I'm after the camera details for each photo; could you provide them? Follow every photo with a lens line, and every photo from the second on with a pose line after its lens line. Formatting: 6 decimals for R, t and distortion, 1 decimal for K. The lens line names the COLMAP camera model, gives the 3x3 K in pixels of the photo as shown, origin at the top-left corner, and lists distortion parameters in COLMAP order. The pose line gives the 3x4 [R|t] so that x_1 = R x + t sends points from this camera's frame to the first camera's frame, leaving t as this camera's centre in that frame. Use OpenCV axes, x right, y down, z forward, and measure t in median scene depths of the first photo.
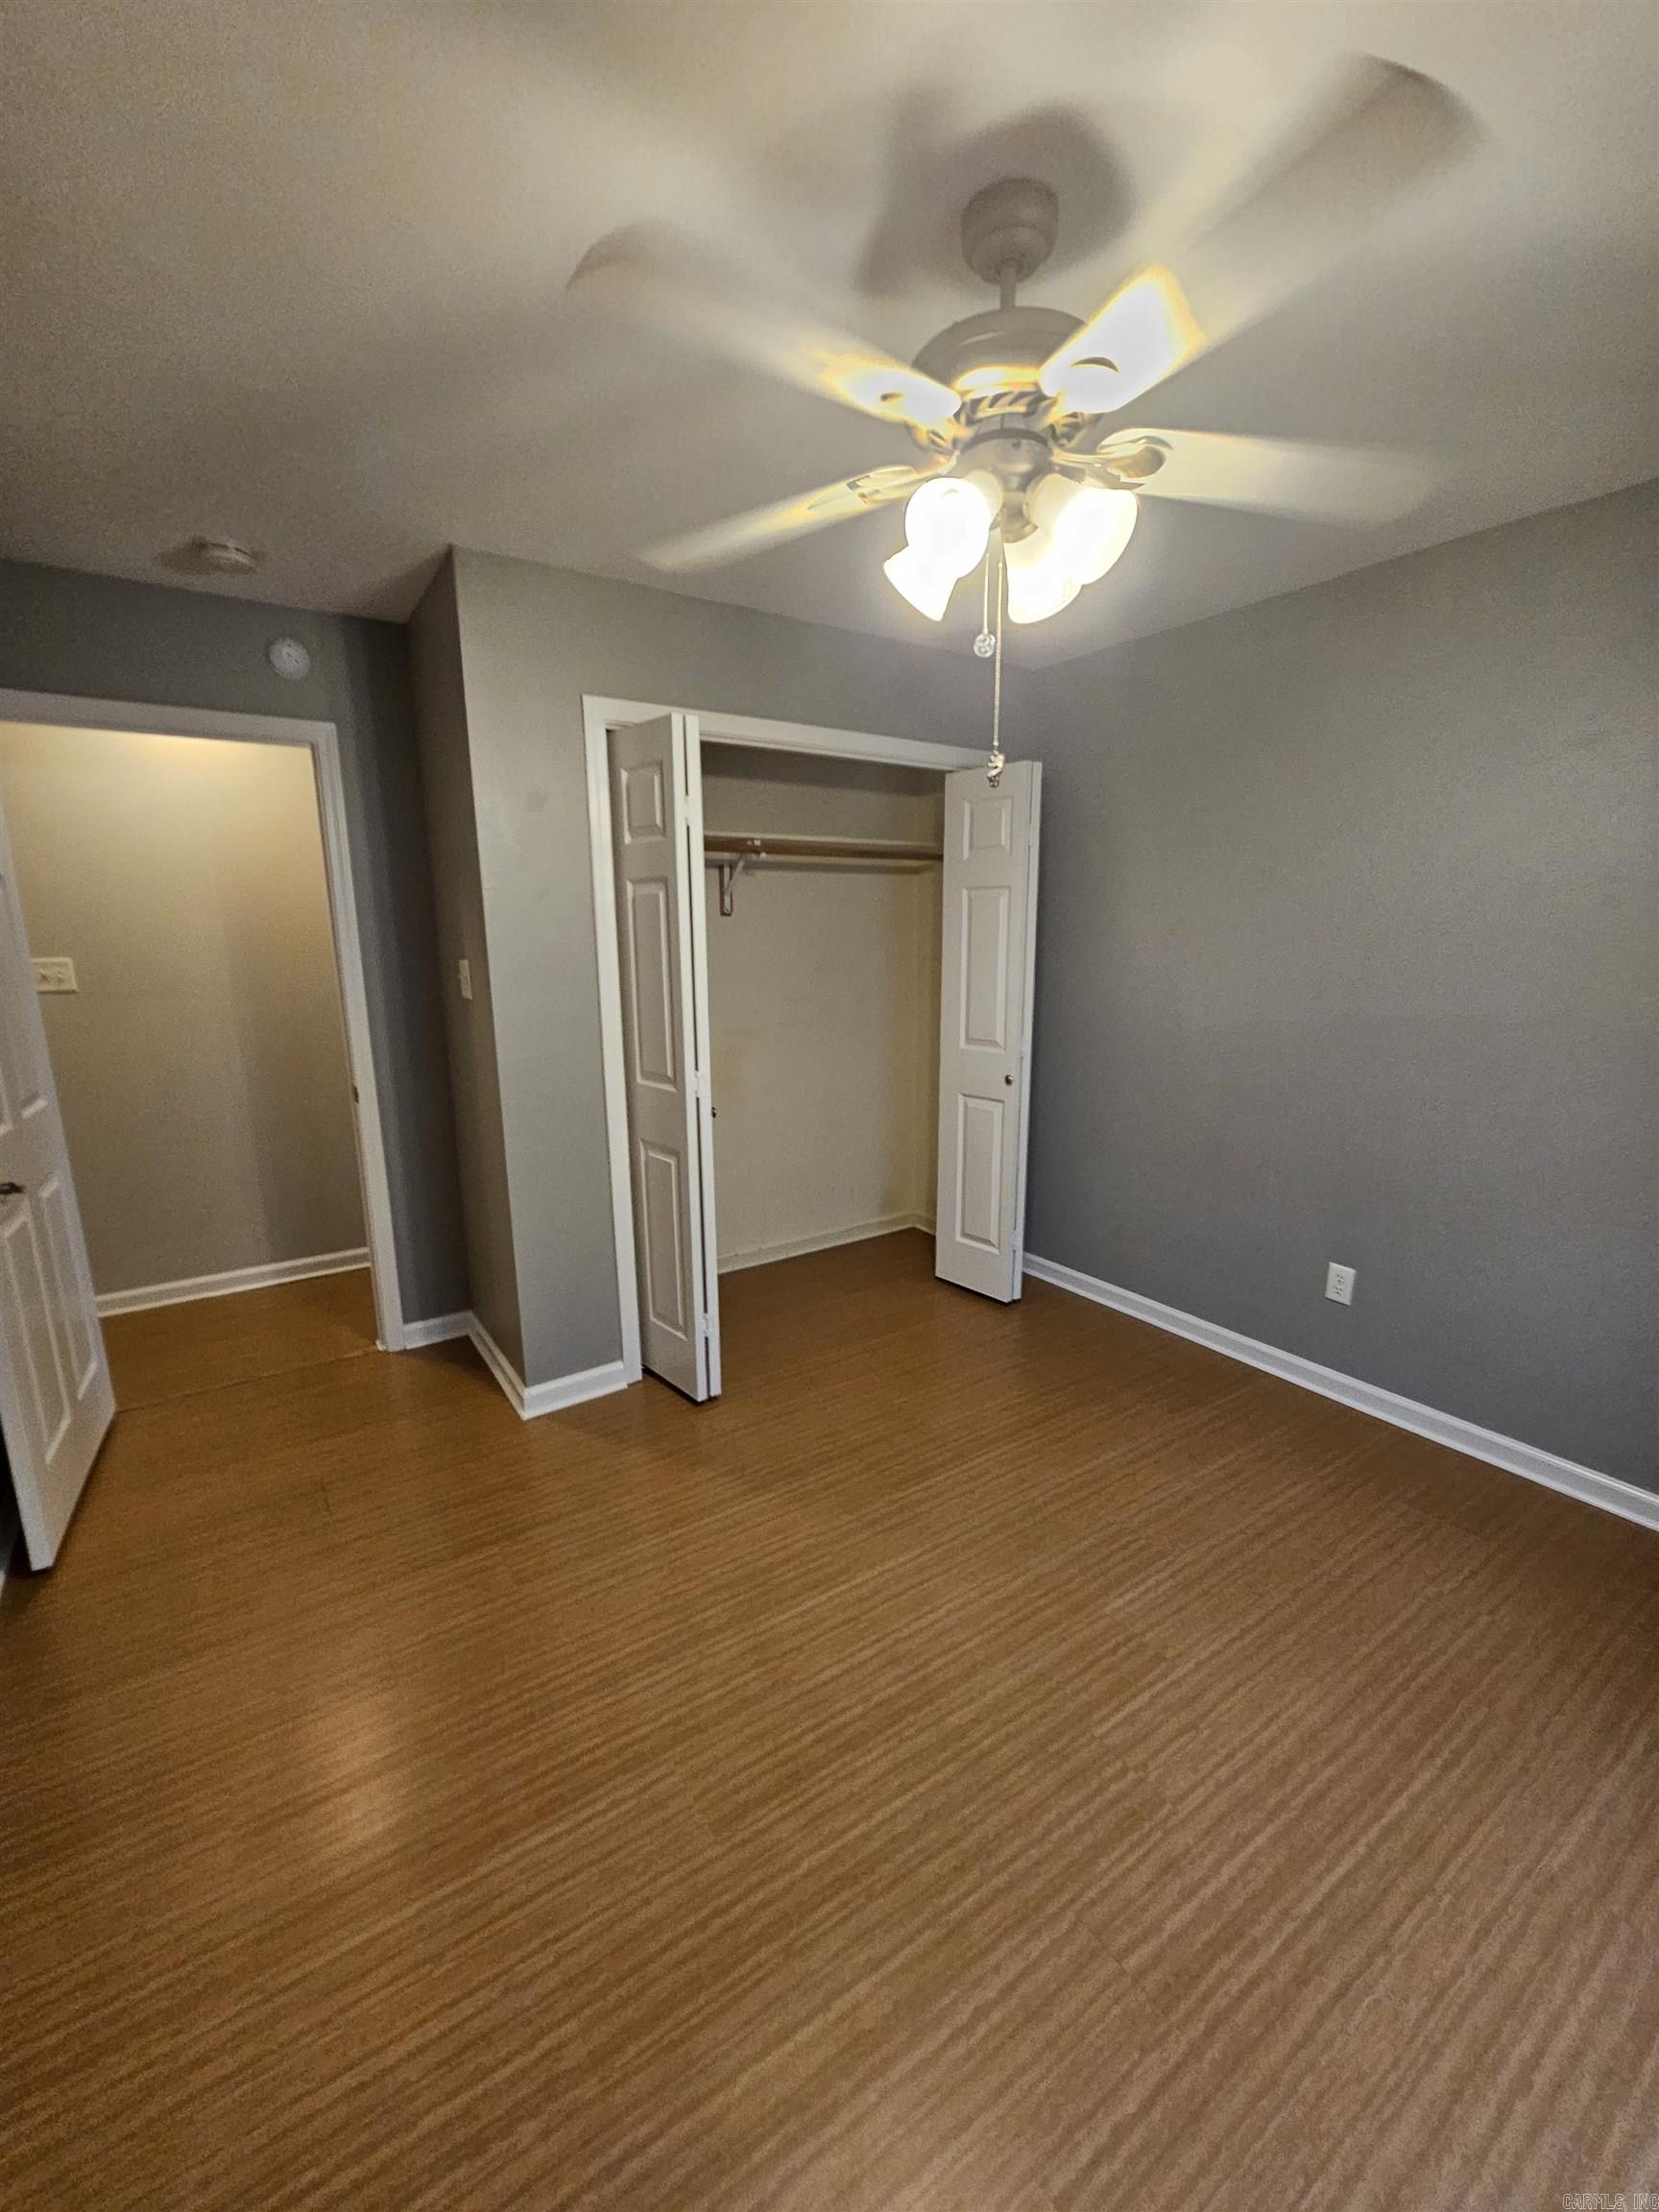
lens RADIAL K [[911.0, 0, 808.5], [0, 911.0, 1116.2], [0, 0, 1]] dist [-0.003058, 0.000586]
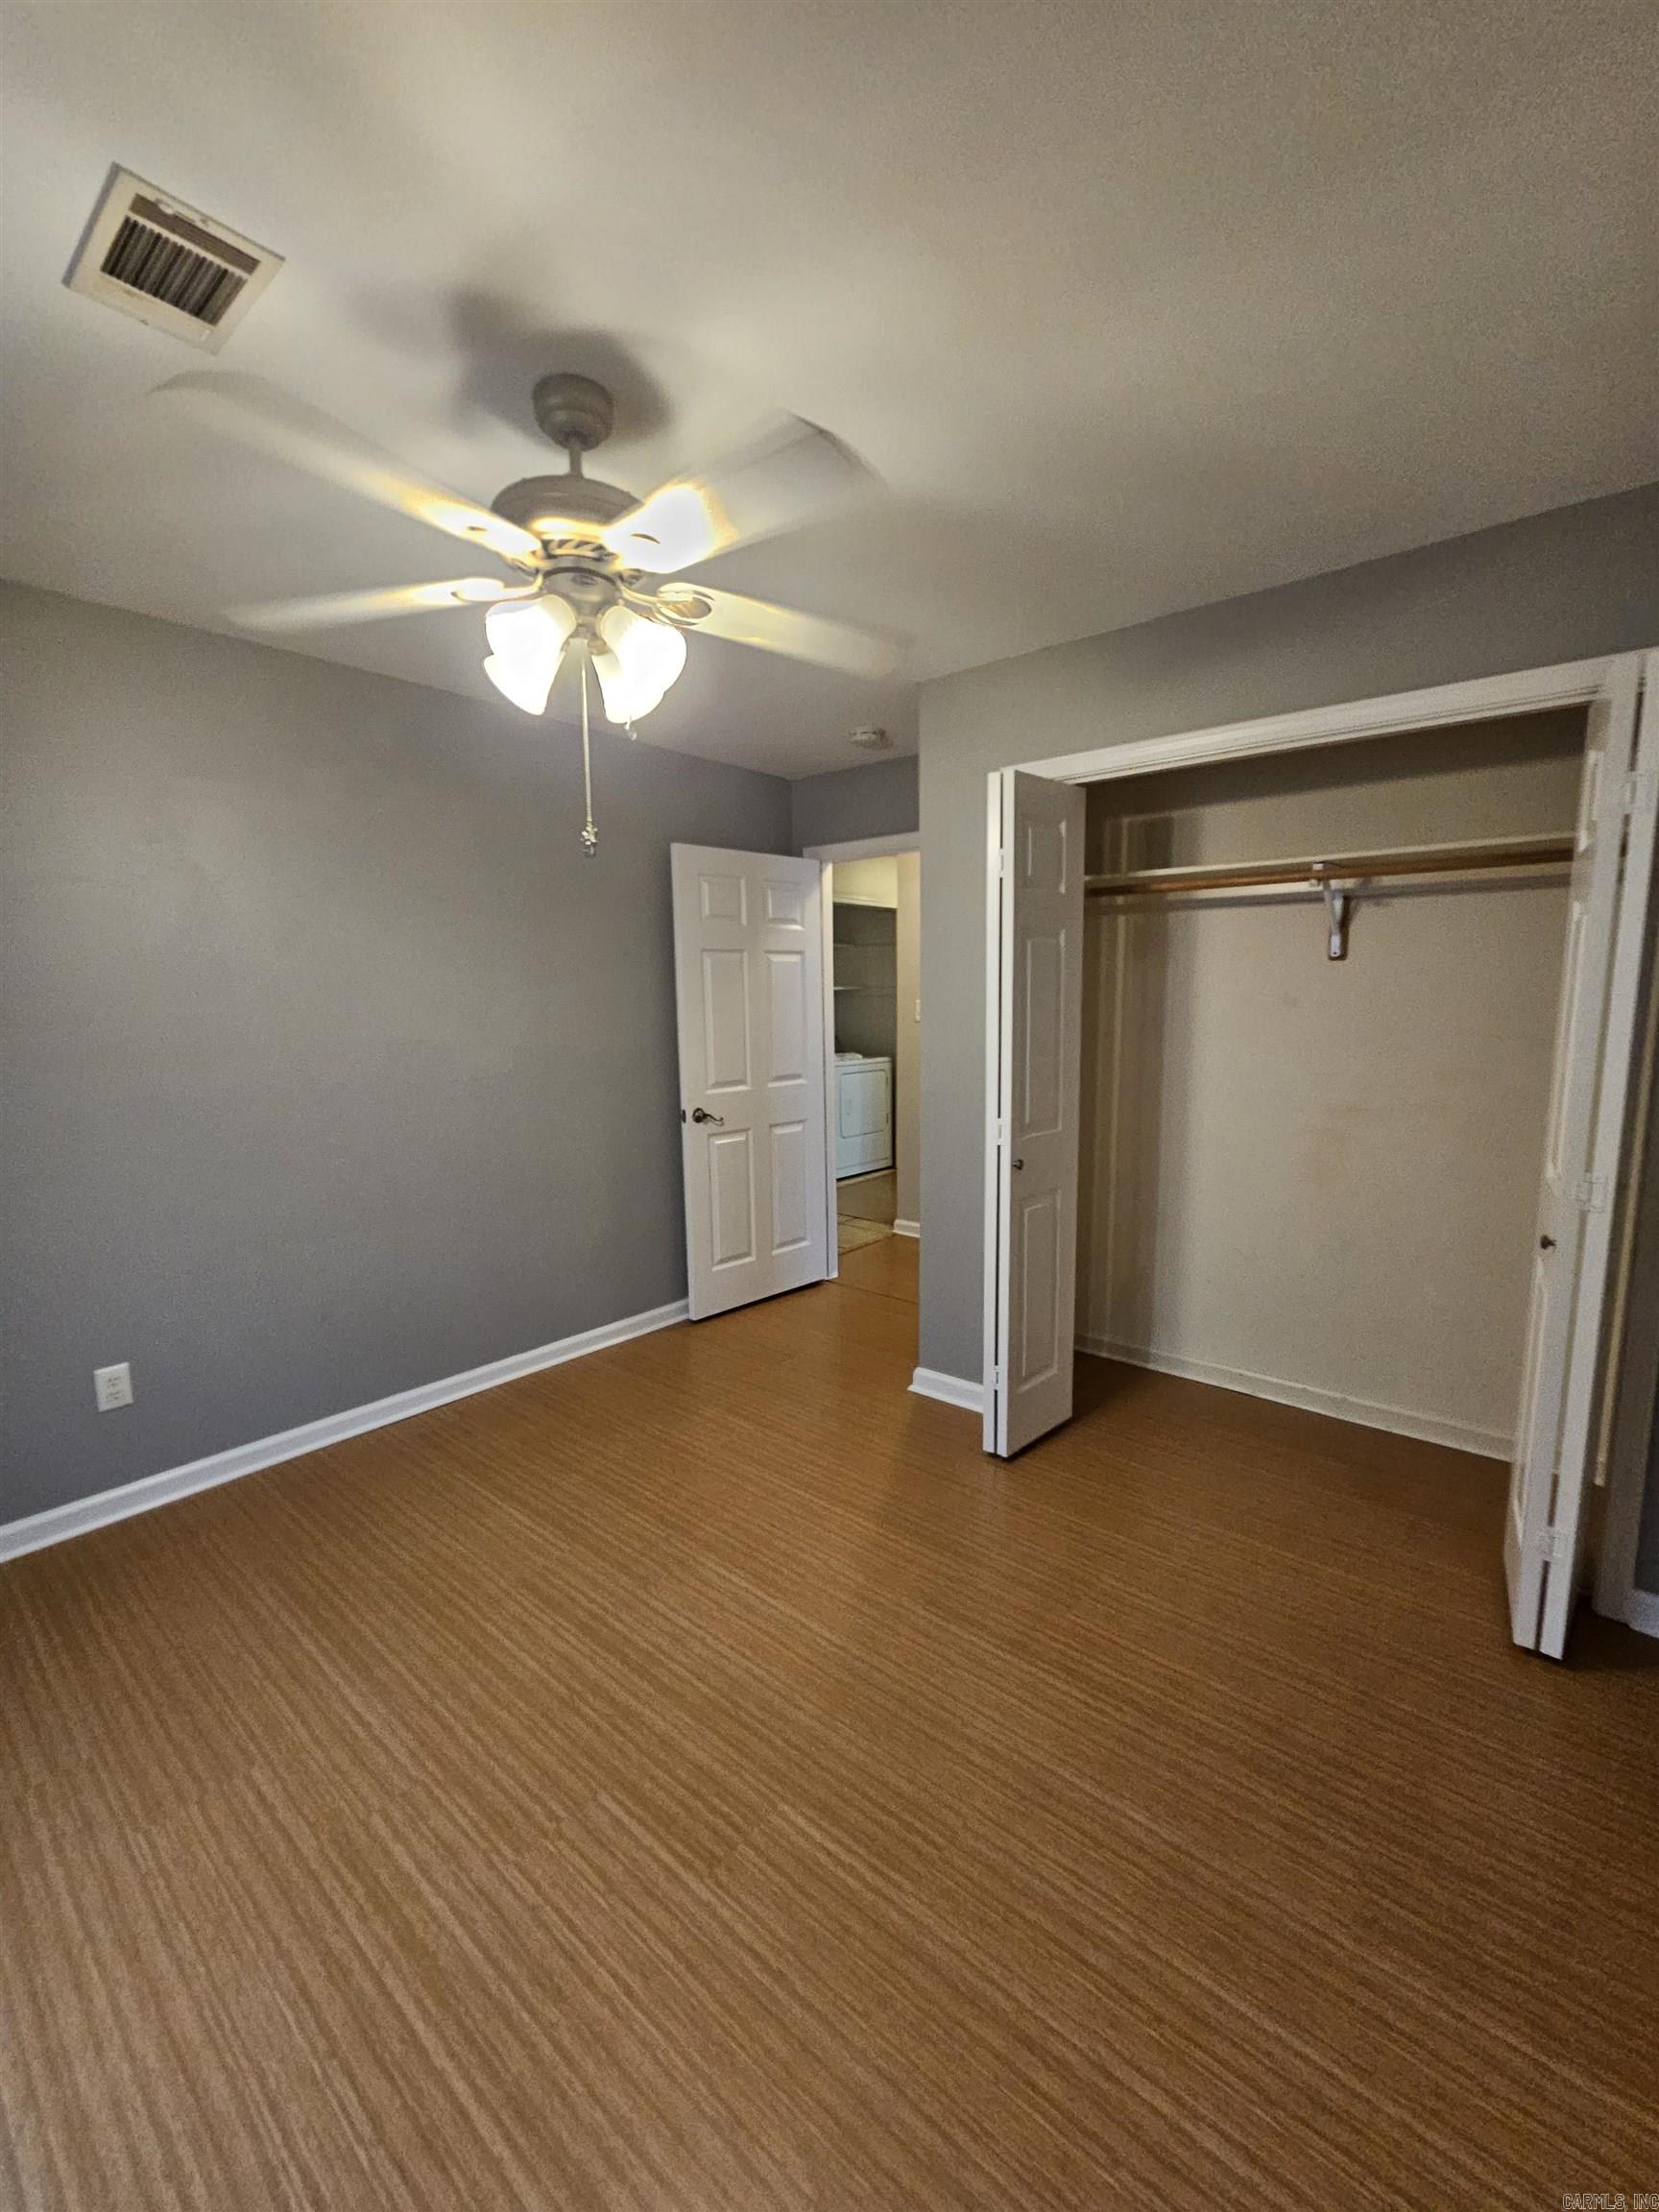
lens RADIAL K [[911.0, 0, 837.1], [0, 911.0, 1109.3], [0, 0, 1]] dist [-0.003058, 0.000586]
pose [[0.273176, 0.128735, -0.953311, 1.416576], [-0.186251, 0.979331, 0.078877, -0.187347], [0.943761, 0.156008, 0.291507, 0.981408]]
